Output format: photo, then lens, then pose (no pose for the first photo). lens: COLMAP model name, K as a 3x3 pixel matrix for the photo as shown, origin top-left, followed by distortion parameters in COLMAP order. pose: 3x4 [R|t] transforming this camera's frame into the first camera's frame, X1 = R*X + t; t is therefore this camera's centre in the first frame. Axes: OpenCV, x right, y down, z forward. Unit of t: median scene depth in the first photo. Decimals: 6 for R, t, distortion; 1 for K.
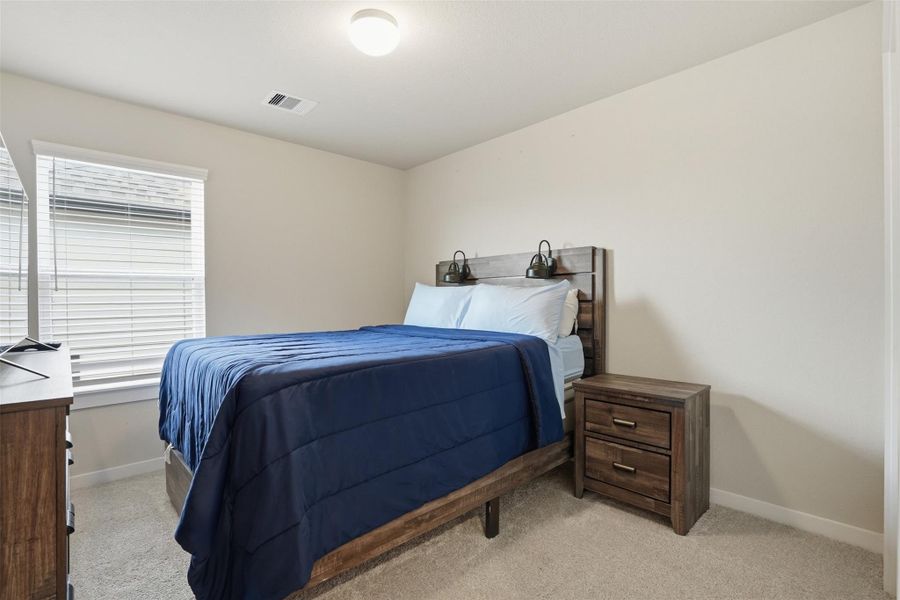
lens RADIAL K [[415.7, 0, 449.9], [0, 415.7, 297.9], [0, 0, 1]] dist [-0.030193, 0.004668]
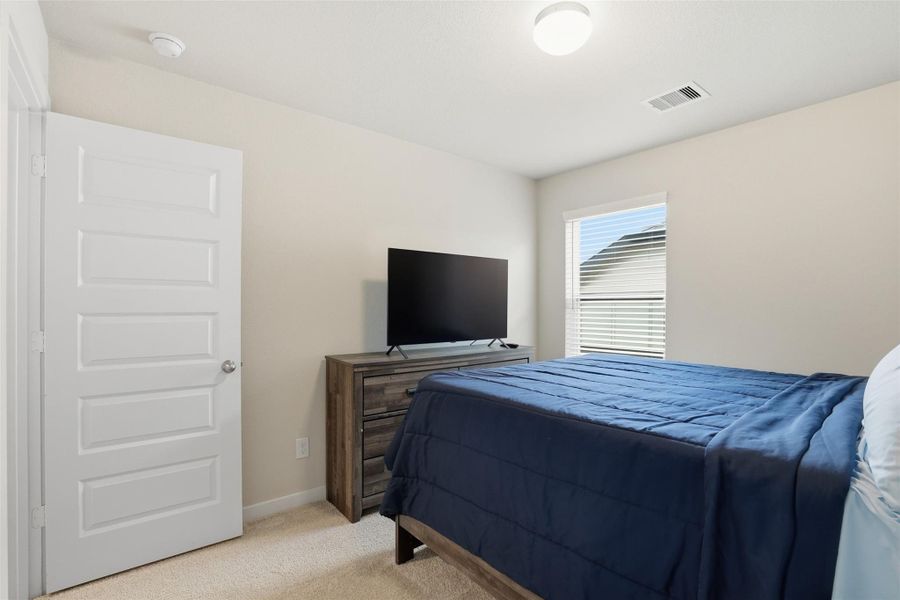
lens RADIAL K [[415.7, 0, 449.9], [0, 415.7, 301.5], [0, 0, 1]] dist [-0.030193, 0.004668]
pose [[-0.062245, -0.000951, -0.998060, 0.842506], [0.000830, 0.999999, -0.001005, -0.072773], [0.998061, -0.000891, -0.062244, 0.963195]]
